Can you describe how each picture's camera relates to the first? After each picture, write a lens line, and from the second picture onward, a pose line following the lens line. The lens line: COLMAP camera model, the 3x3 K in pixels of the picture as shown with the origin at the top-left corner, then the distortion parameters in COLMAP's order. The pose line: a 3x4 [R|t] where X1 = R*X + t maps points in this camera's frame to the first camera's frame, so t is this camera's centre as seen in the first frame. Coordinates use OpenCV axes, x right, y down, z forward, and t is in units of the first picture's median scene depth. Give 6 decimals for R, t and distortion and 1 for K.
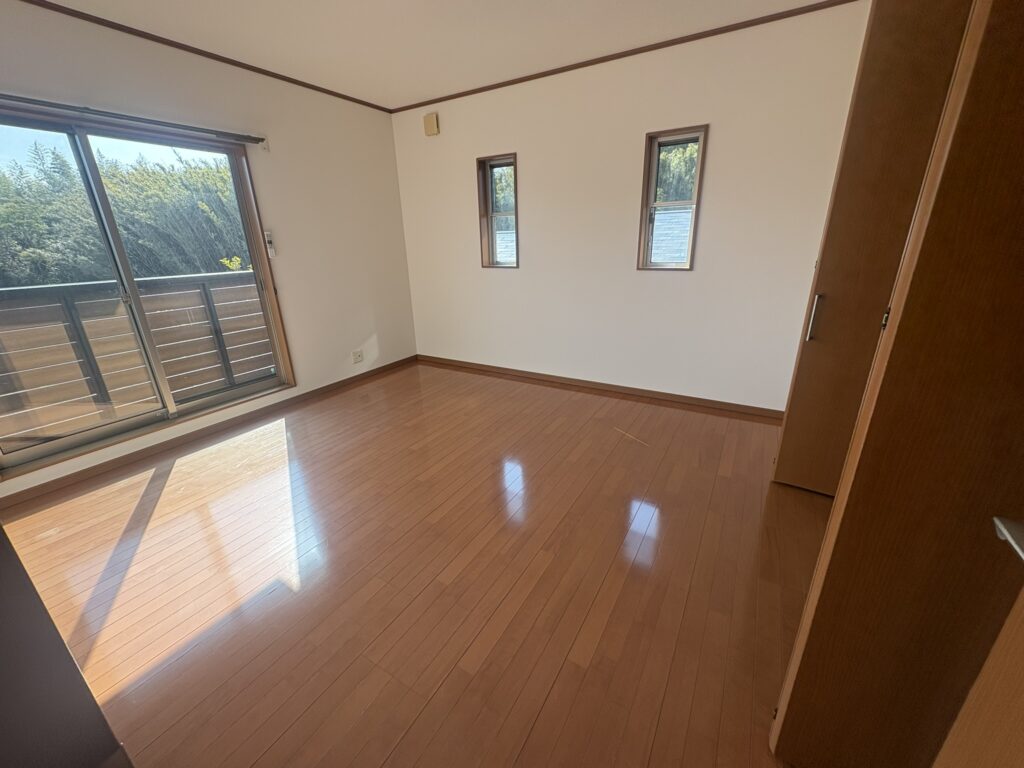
lens RADIAL K [[407.4, 0, 516.1], [0, 407.4, 381.4], [0, 0, 1]] dist [0.000379, 0.000244]
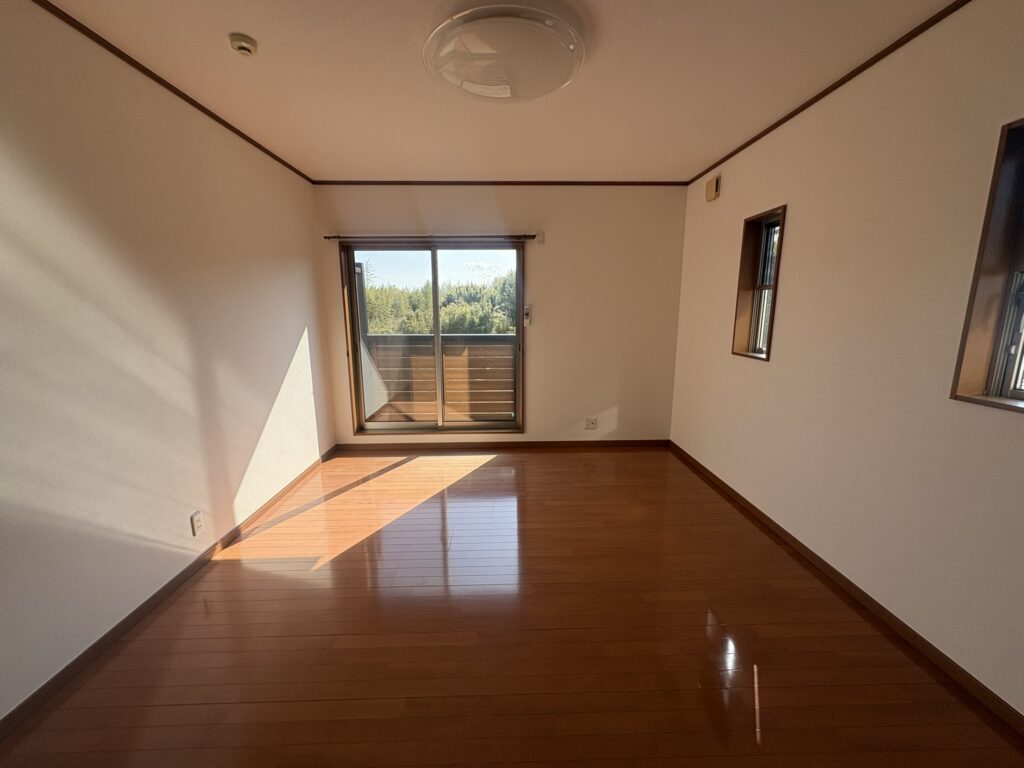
lens RADIAL K [[407.4, 0, 516.1], [0, 407.4, 381.4], [0, 0, 1]] dist [0.000379, 0.000244]
pose [[0.537732, 0.174347, -0.824892, 0.385203], [-0.289544, 0.957069, 0.013535, -0.141815], [0.791838, 0.231564, 0.565128, 0.299664]]
